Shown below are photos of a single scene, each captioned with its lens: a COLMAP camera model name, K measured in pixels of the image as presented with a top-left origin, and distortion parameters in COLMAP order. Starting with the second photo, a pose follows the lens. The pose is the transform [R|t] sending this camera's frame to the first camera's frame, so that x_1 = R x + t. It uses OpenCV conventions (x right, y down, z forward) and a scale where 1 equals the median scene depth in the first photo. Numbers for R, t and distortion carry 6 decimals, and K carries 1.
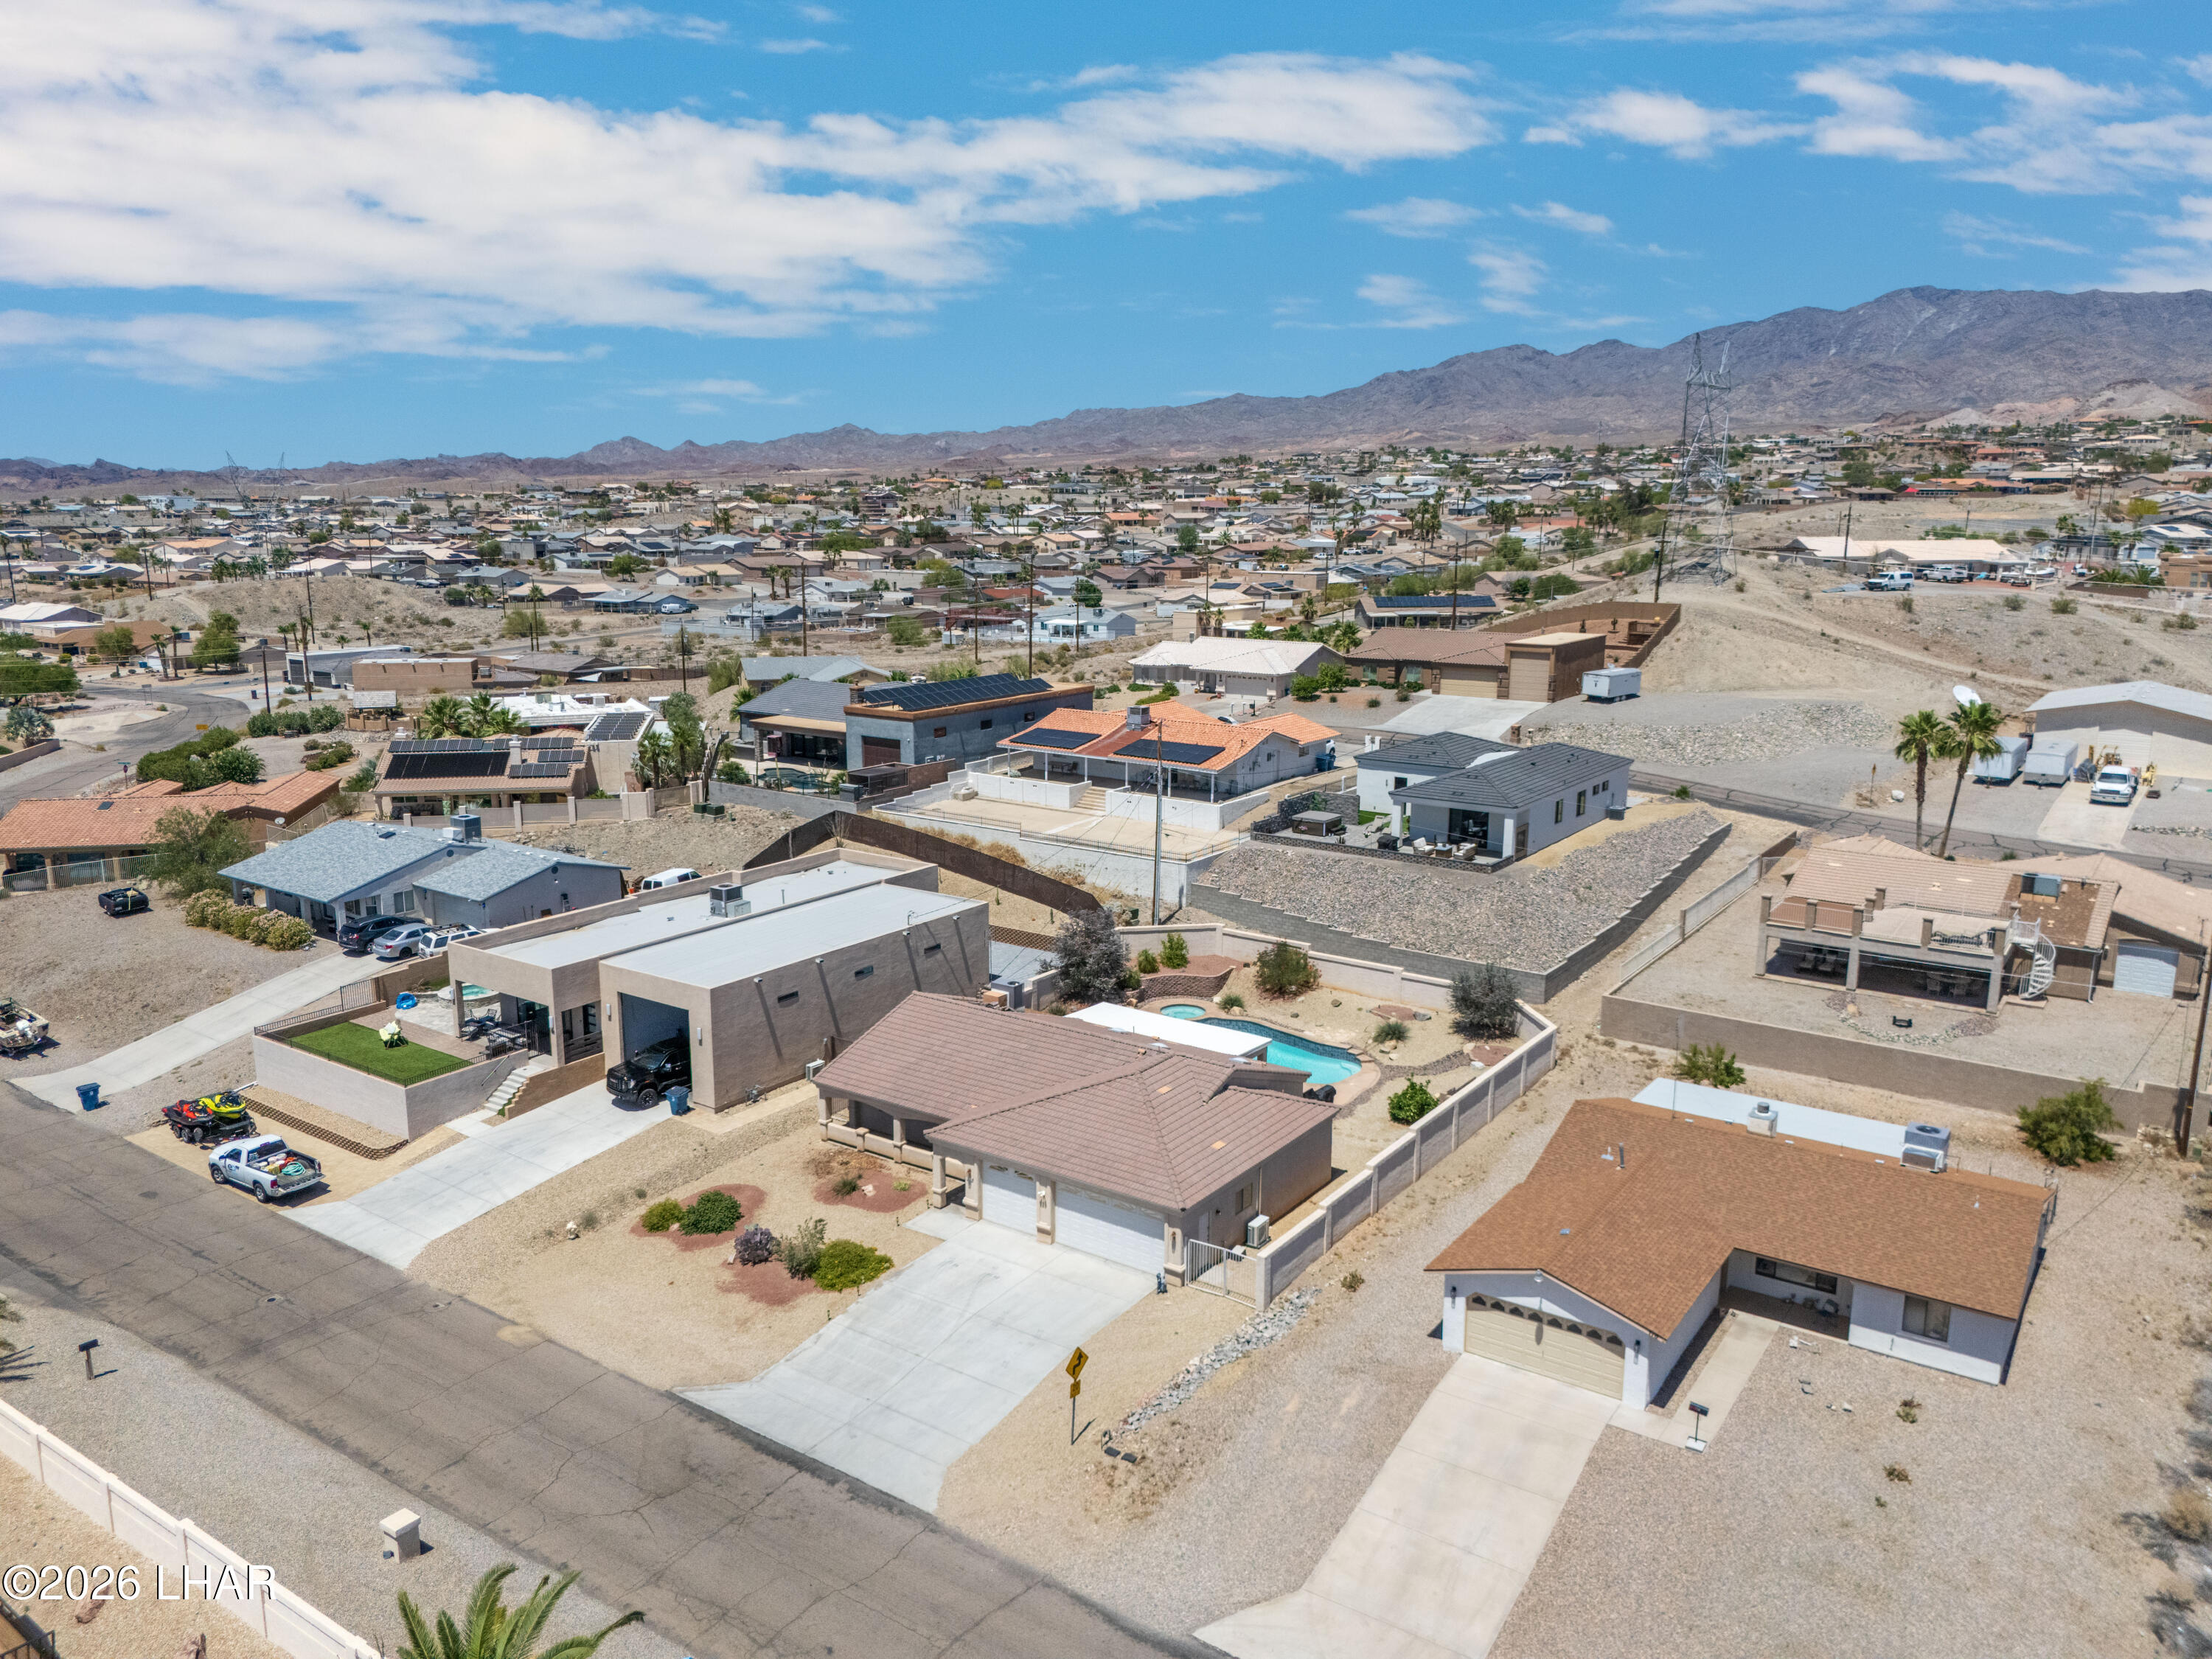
lens RADIAL K [[1629.2, 0, 1106.0], [0, 1629.2, 839.4], [0, 0, 1]] dist [0.067415, -0.057816]
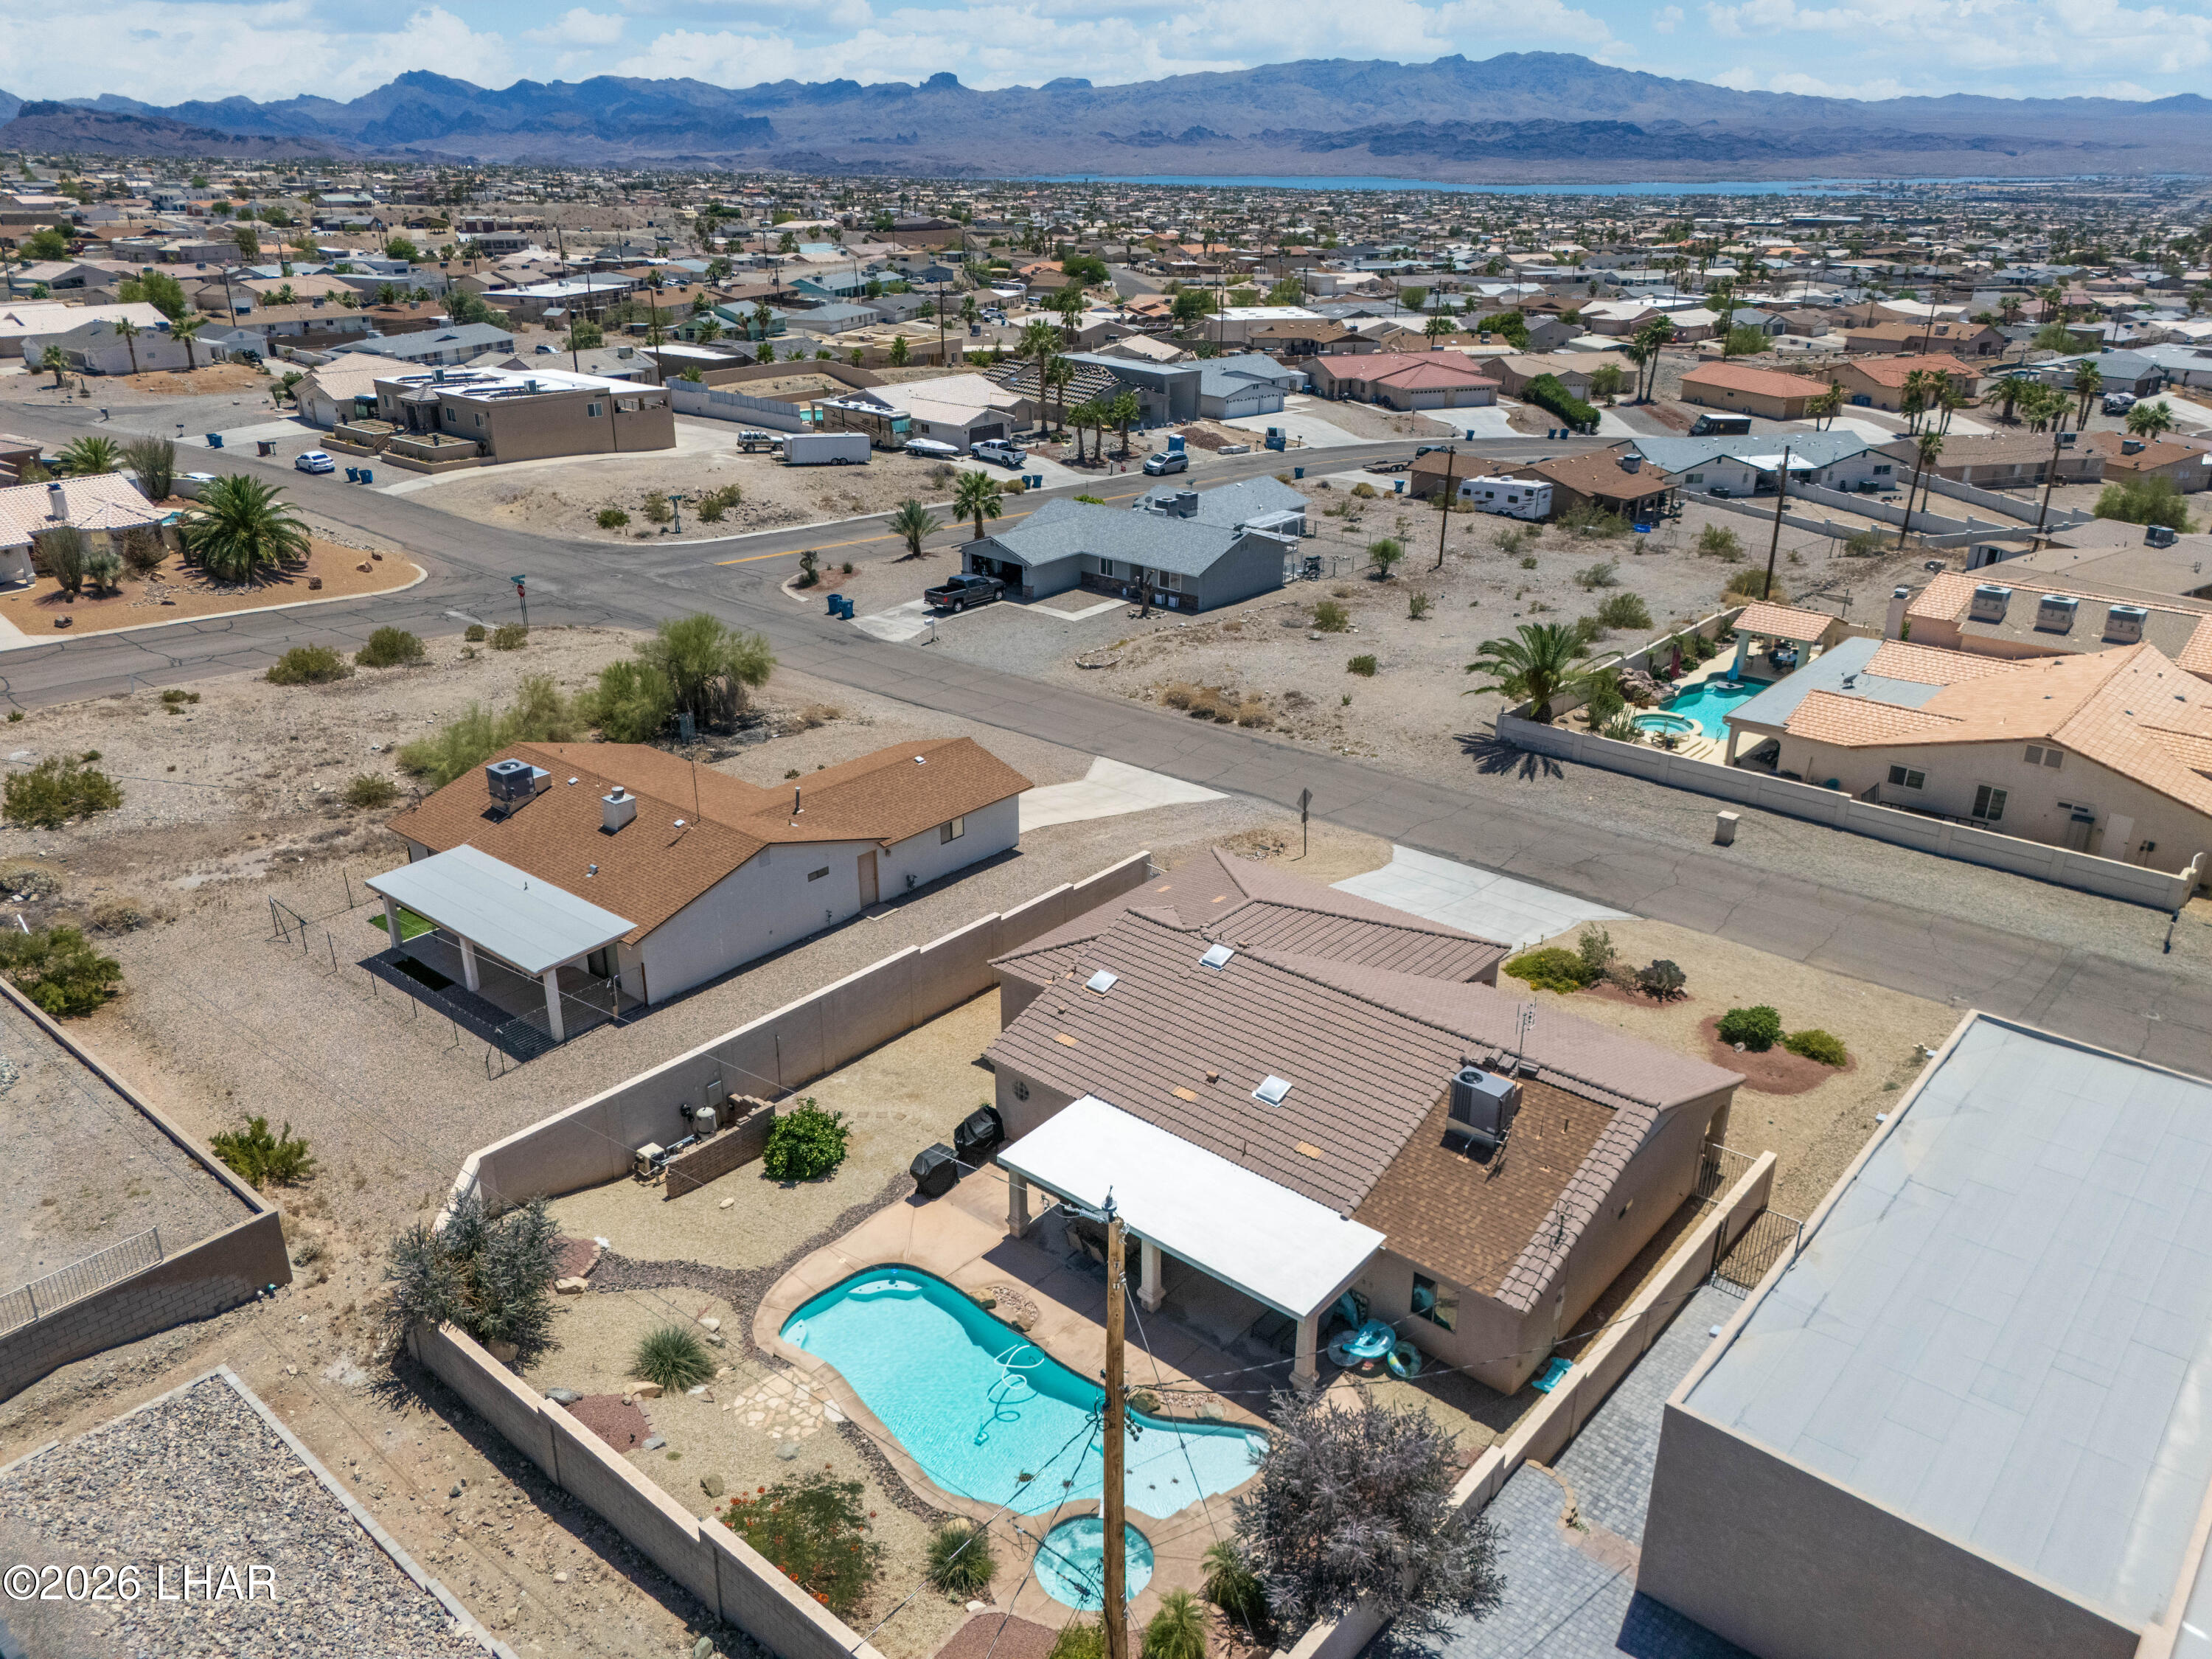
lens RADIAL K [[1629.2, 0, 1106.0], [0, 1629.2, 839.4], [0, 0, 1]] dist [0.067415, -0.057816]
pose [[-0.995695, -0.041076, 0.083093, 0.022765], [0.014595, 0.815789, 0.578165, -0.295196], [-0.091535, 0.576888, -0.811678, 1.406049]]
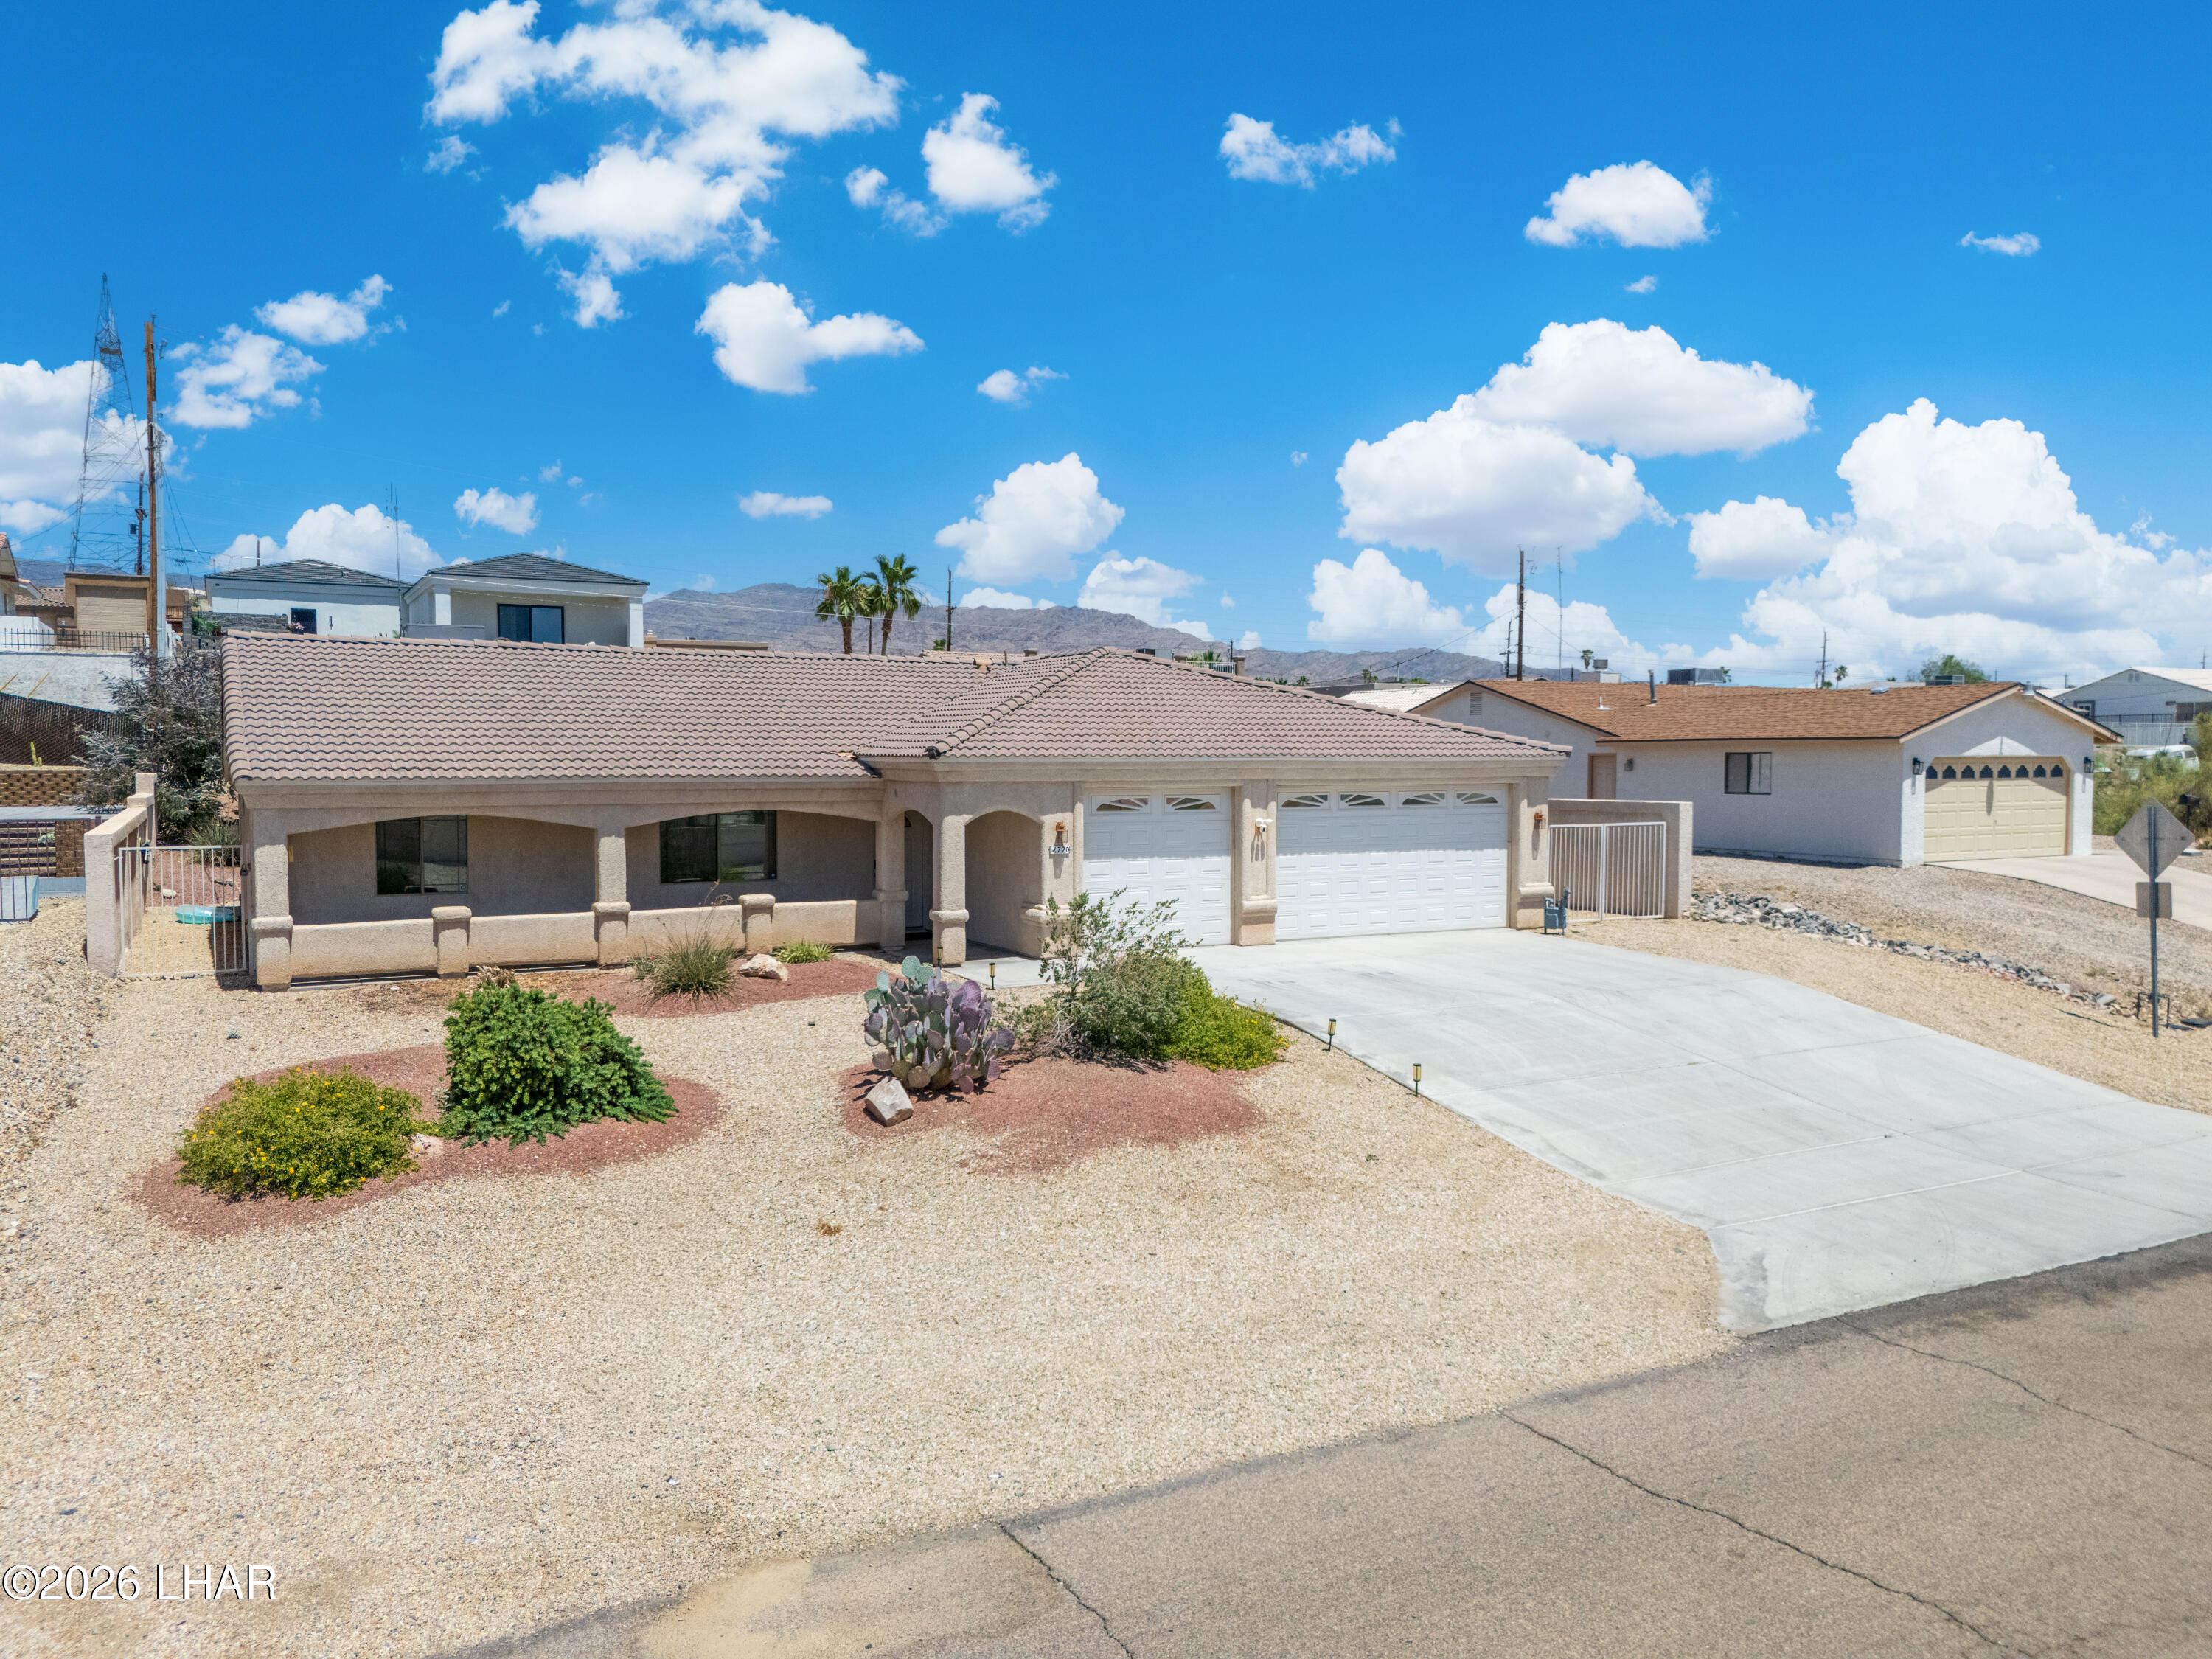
lens RADIAL K [[1629.2, 0, 1106.0], [0, 1629.2, 839.4], [0, 0, 1]] dist [0.067415, -0.057816]
pose [[0.445930, -0.046746, 0.893846, -0.352926], [0.186471, 0.981575, -0.041694, 0.186697], [-0.875428, 0.185269, 0.446431, 0.683696]]
